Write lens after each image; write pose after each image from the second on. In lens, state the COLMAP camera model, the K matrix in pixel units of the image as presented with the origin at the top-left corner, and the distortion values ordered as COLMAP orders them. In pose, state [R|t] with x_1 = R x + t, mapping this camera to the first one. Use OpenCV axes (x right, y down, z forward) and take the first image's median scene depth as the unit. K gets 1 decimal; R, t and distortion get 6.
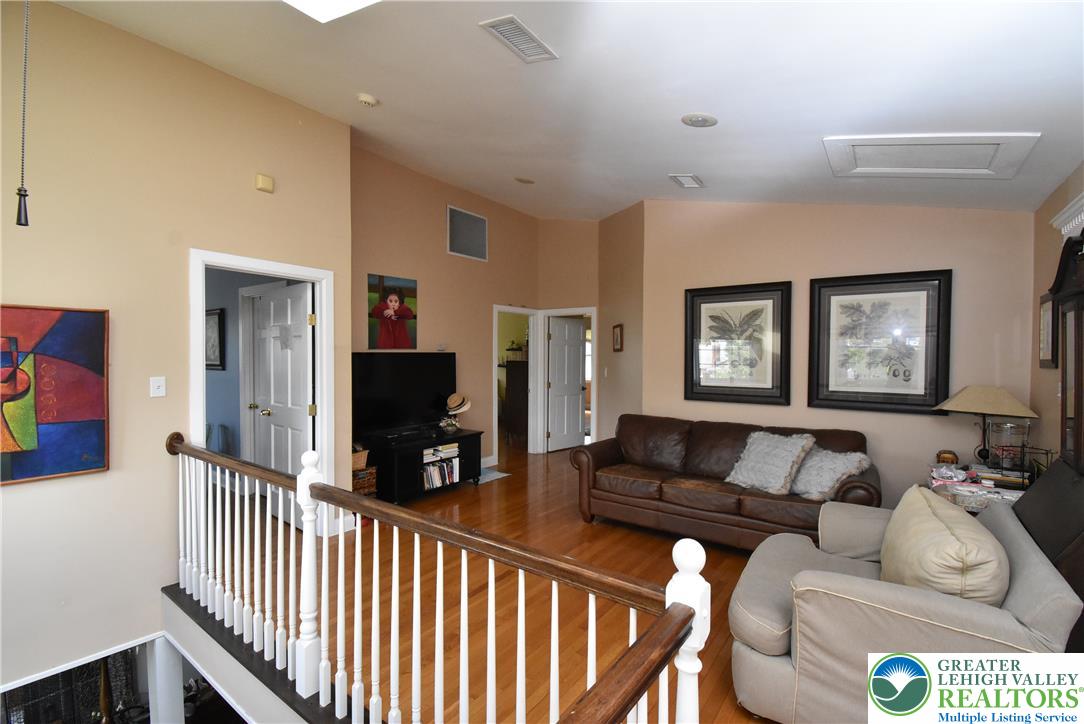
lens RADIAL K [[473.3, 0, 540.5], [0, 473.3, 364.0], [0, 0, 1]] dist [0.002830, -0.017471]
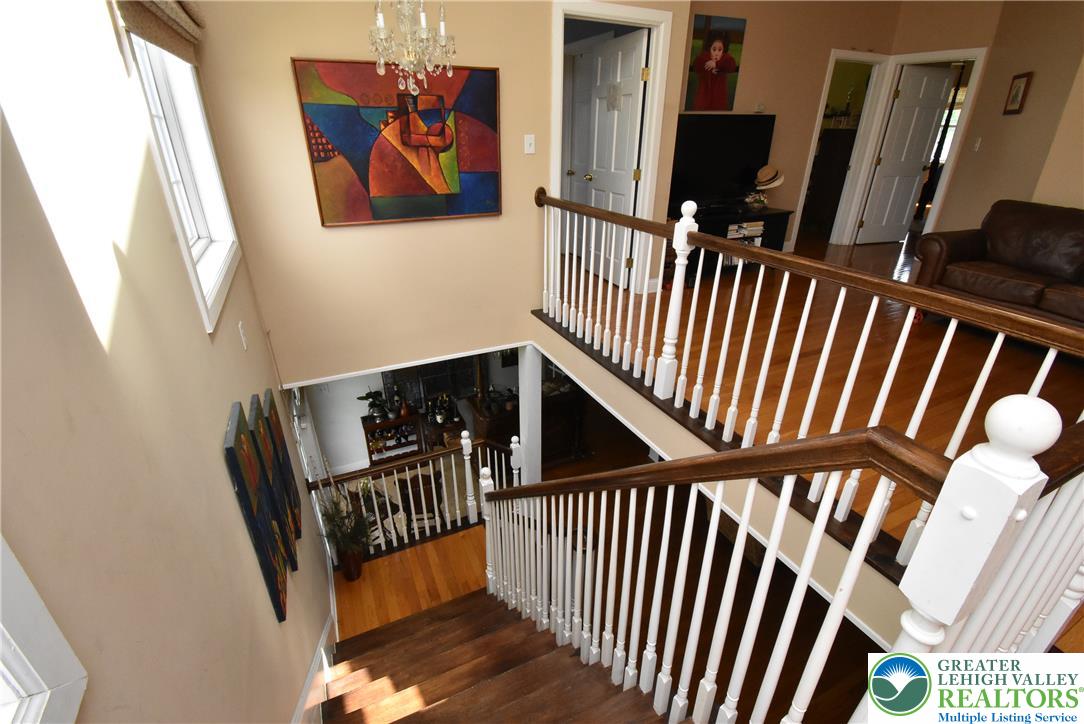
lens RADIAL K [[473.3, 0, 540.5], [0, 473.3, 364.0], [0, 0, 1]] dist [0.002830, -0.017471]
pose [[0.878255, 0.202460, -0.433218, -0.113735], [-0.001037, 0.906754, 0.421660, 0.031719], [0.478191, -0.369876, 0.796571, -0.078413]]
